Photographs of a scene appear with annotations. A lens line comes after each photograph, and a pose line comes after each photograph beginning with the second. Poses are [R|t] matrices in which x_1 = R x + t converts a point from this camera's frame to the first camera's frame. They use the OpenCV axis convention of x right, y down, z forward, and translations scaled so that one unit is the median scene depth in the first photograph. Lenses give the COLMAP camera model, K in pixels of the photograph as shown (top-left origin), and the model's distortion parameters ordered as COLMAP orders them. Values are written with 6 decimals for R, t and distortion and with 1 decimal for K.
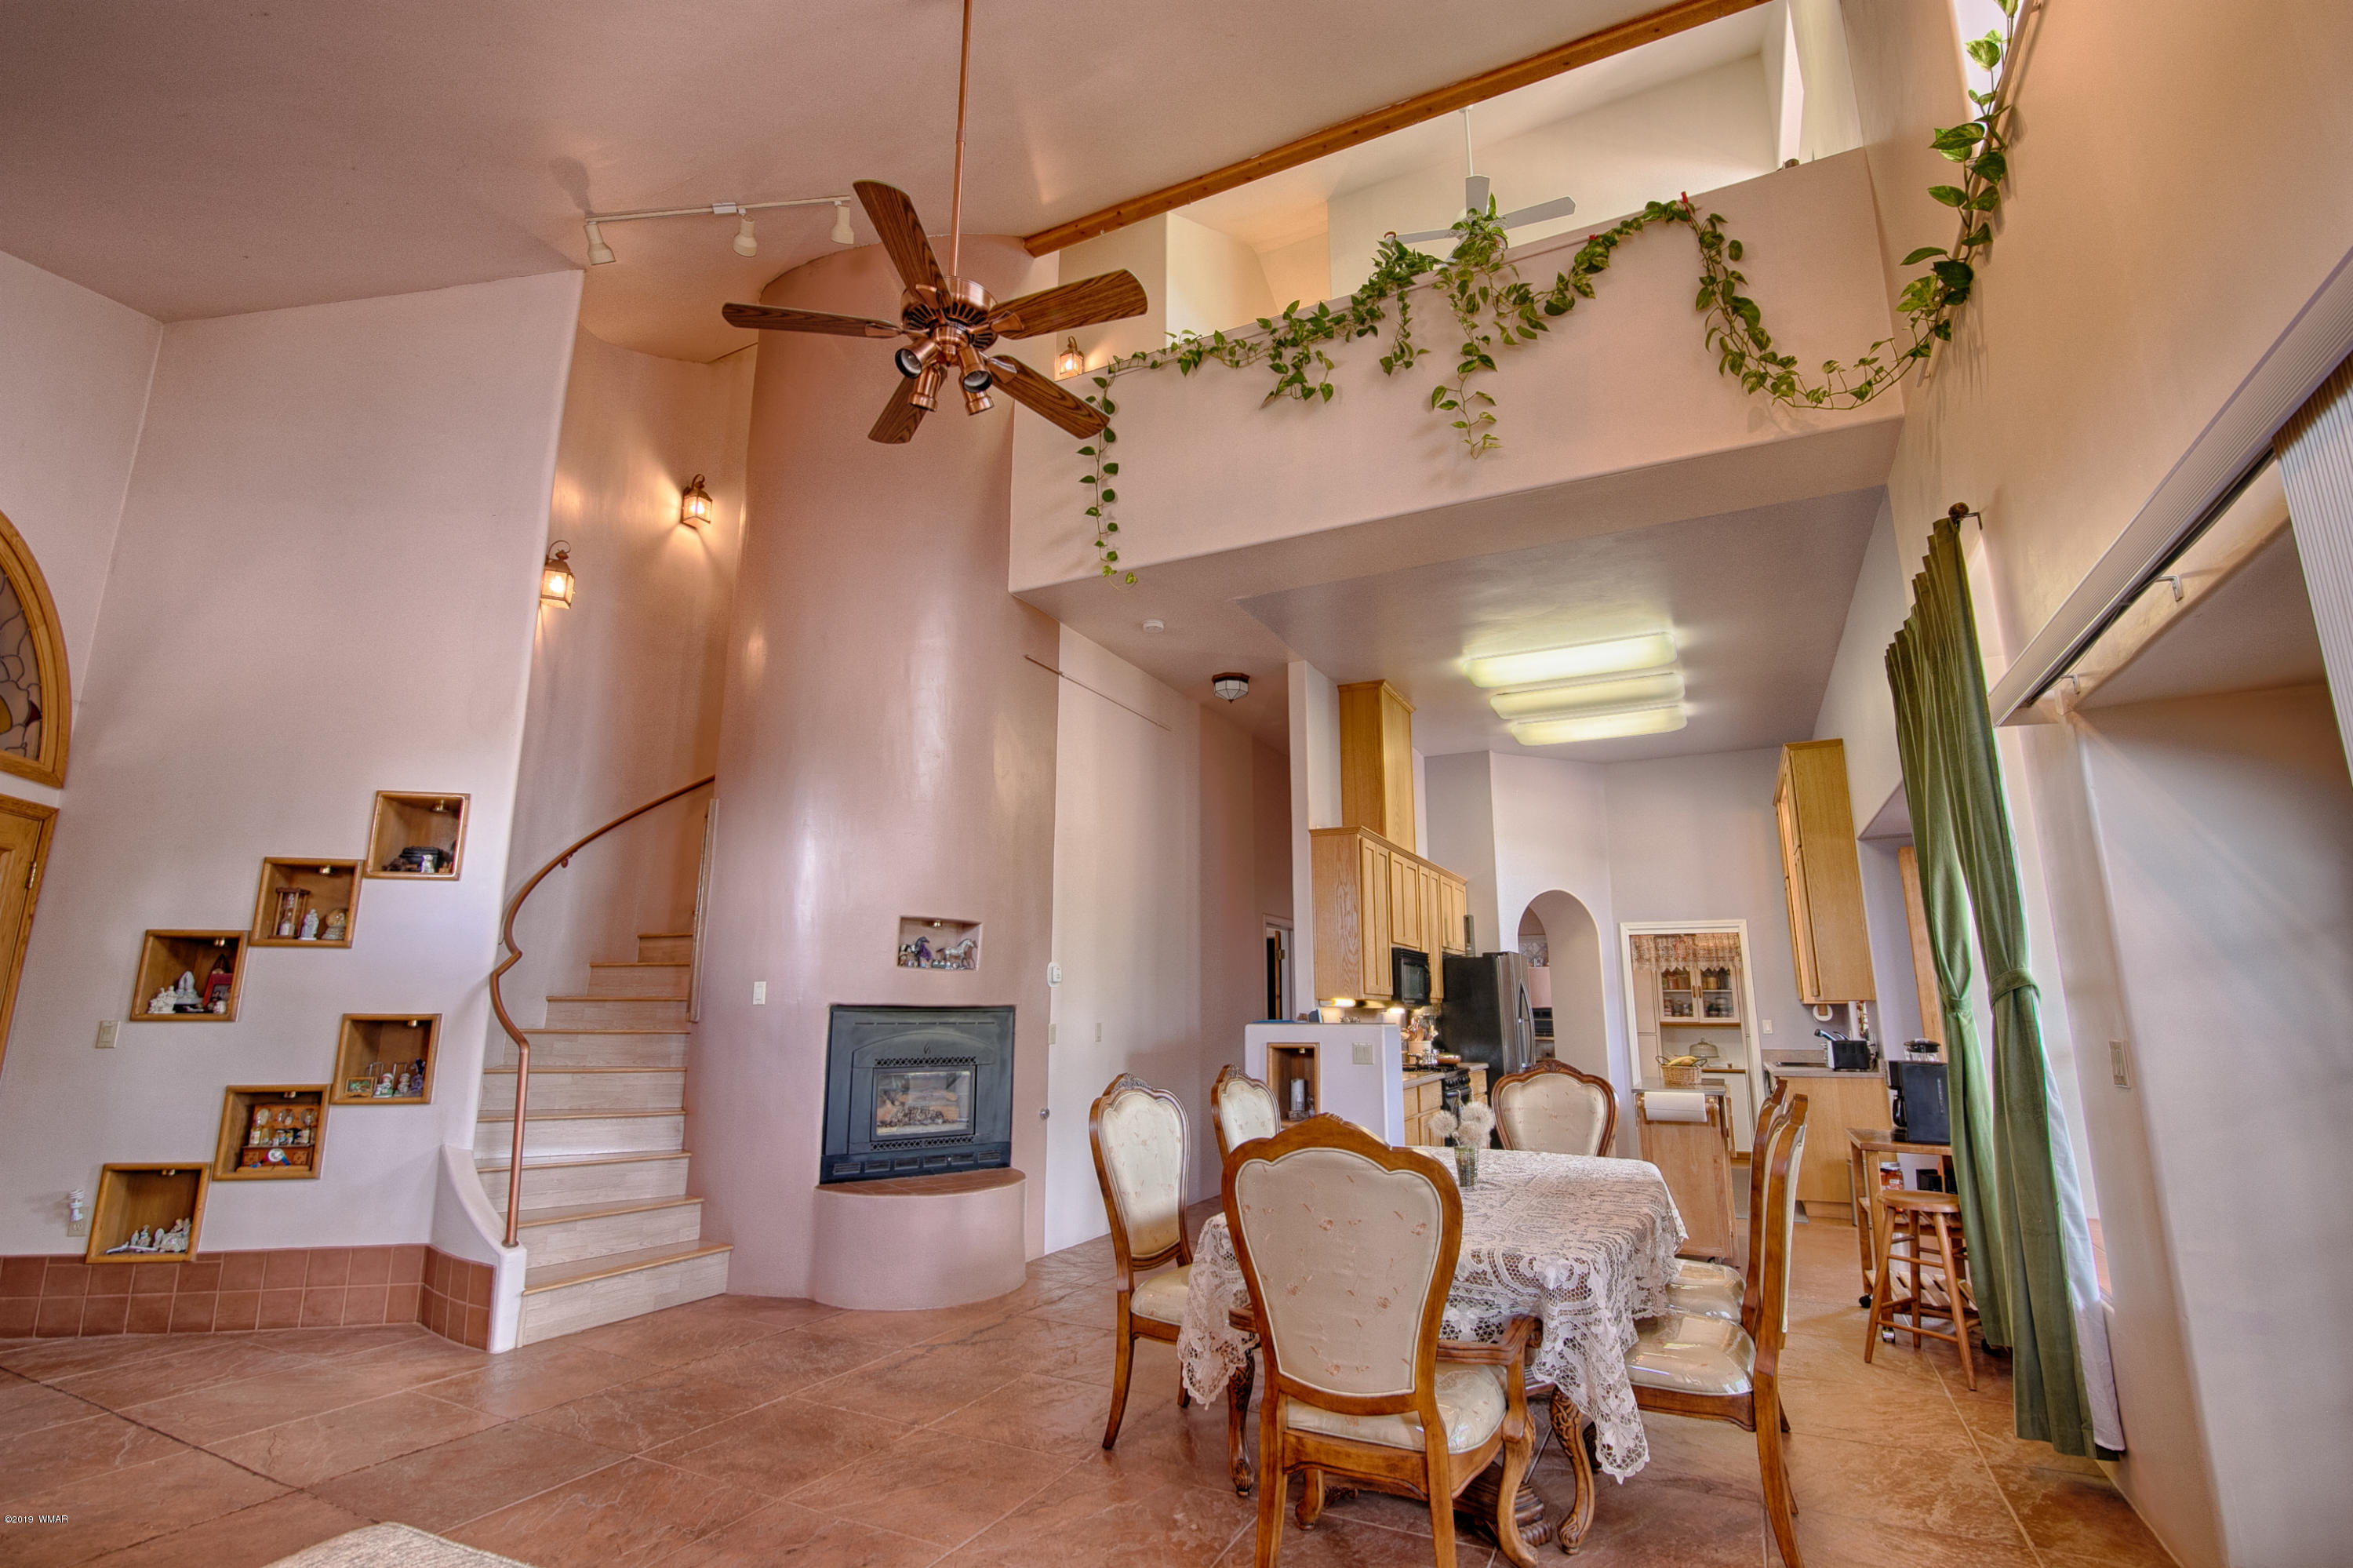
lens RADIAL K [[1083.7, 0, 1176.5], [0, 1083.7, 784.0], [0, 0, 1]] dist [-0.015586, 0.000179]
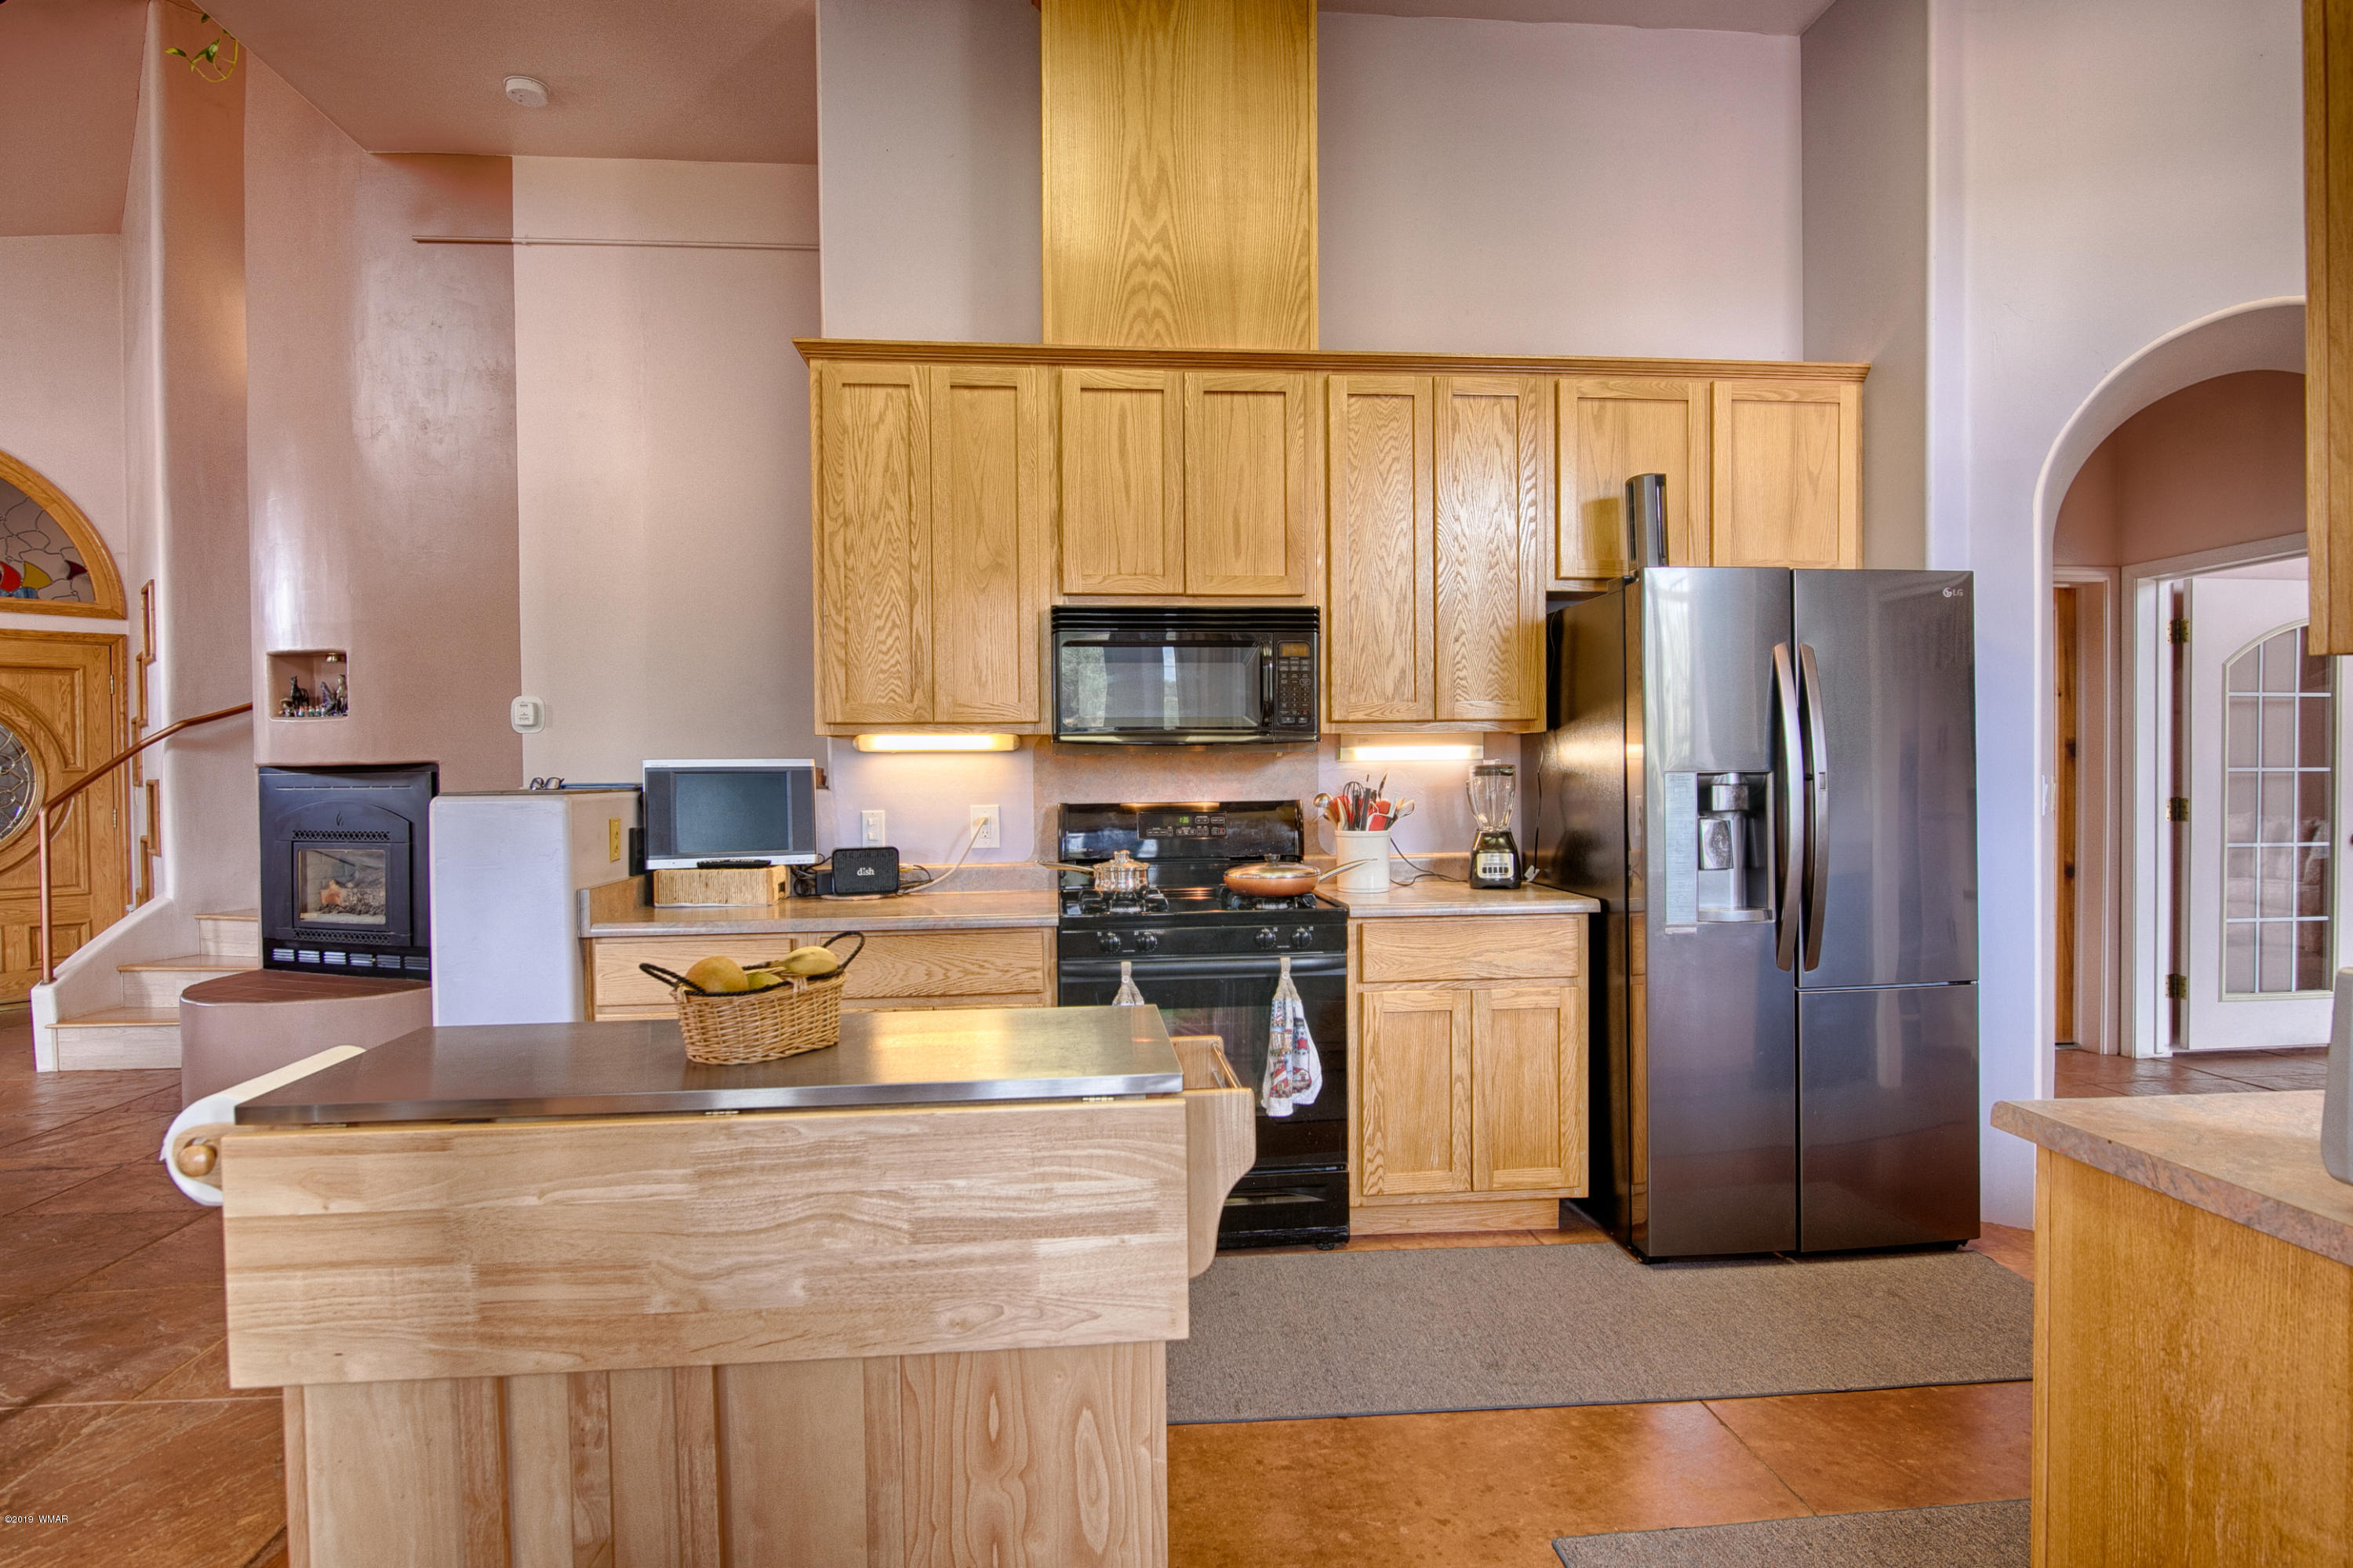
lens RADIAL K [[1240.0, 0, 1176.5], [0, 1240.0, 784.0], [0, 0, 1]] dist [-0.016469, 0.000709]
pose [[0.530507, 0.006293, -0.847657, 0.662315], [0.188260, 0.974125, 0.125055, 0.176517], [0.826511, -0.225923, 0.515596, 0.831057]]
